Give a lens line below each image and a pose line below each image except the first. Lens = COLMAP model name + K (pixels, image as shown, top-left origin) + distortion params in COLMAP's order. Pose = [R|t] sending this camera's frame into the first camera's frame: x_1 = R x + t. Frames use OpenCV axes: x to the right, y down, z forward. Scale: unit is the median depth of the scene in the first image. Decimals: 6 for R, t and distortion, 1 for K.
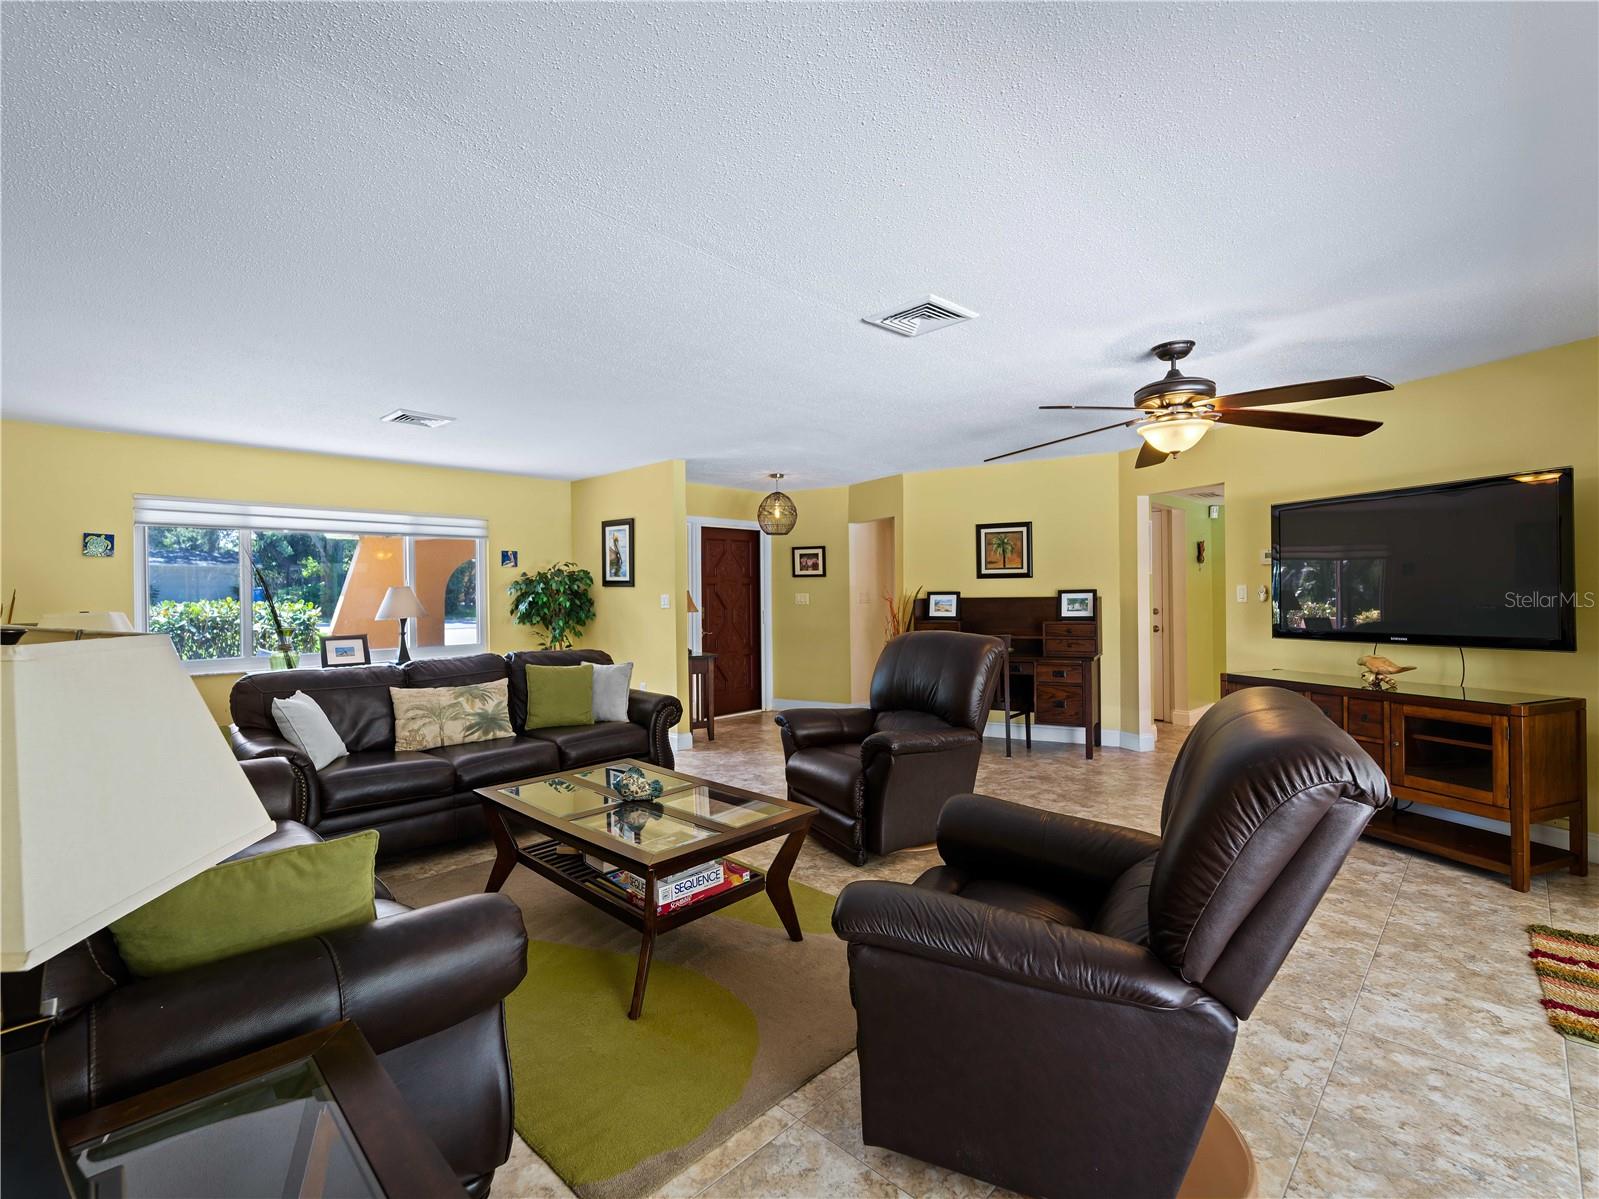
lens RADIAL K [[737.6, 0, 805.9], [0, 737.6, 551.4], [0, 0, 1]] dist [0.008734, 0.000309]
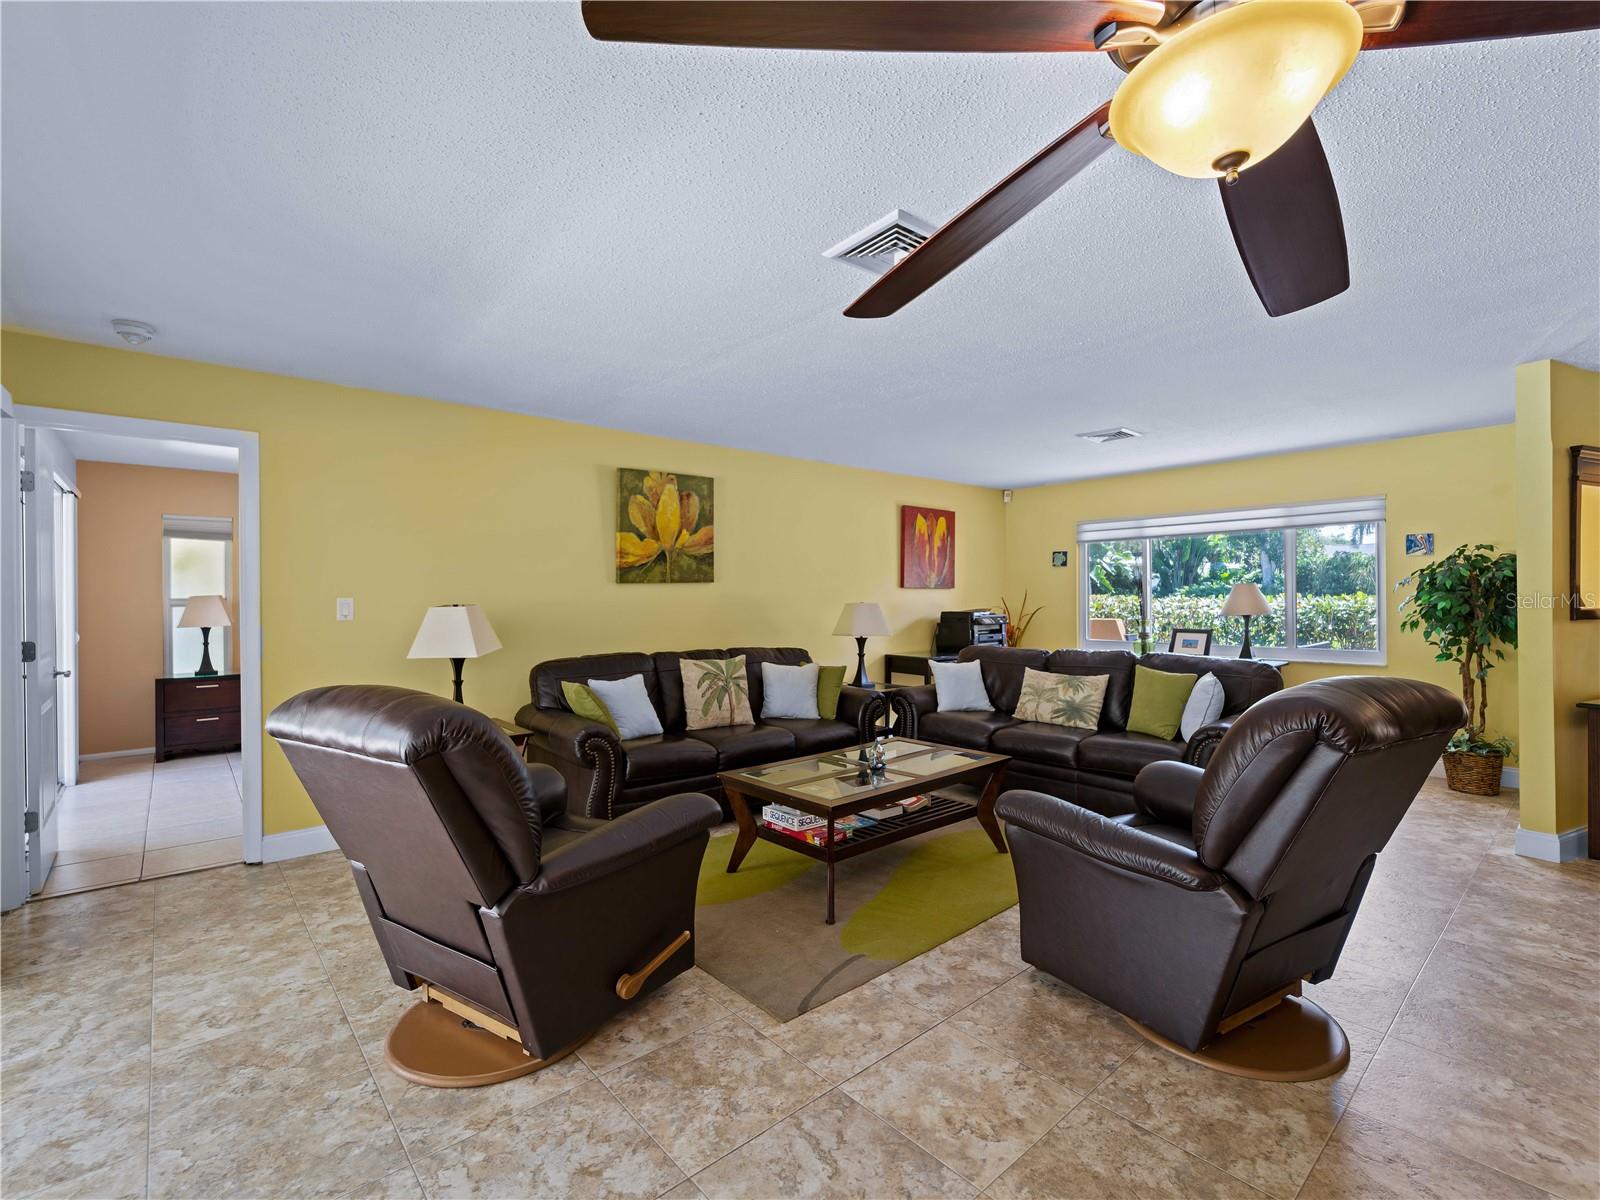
lens RADIAL K [[728.8, 0, 800.0], [0, 728.8, 600.0], [0, 0, 1]] dist [0.004035, -0.000729]
pose [[-0.090415, 0.014950, -0.995792, 1.493240], [0.063757, 0.997923, 0.009193, 0.071172], [0.993861, -0.062658, -0.091180, 1.563000]]
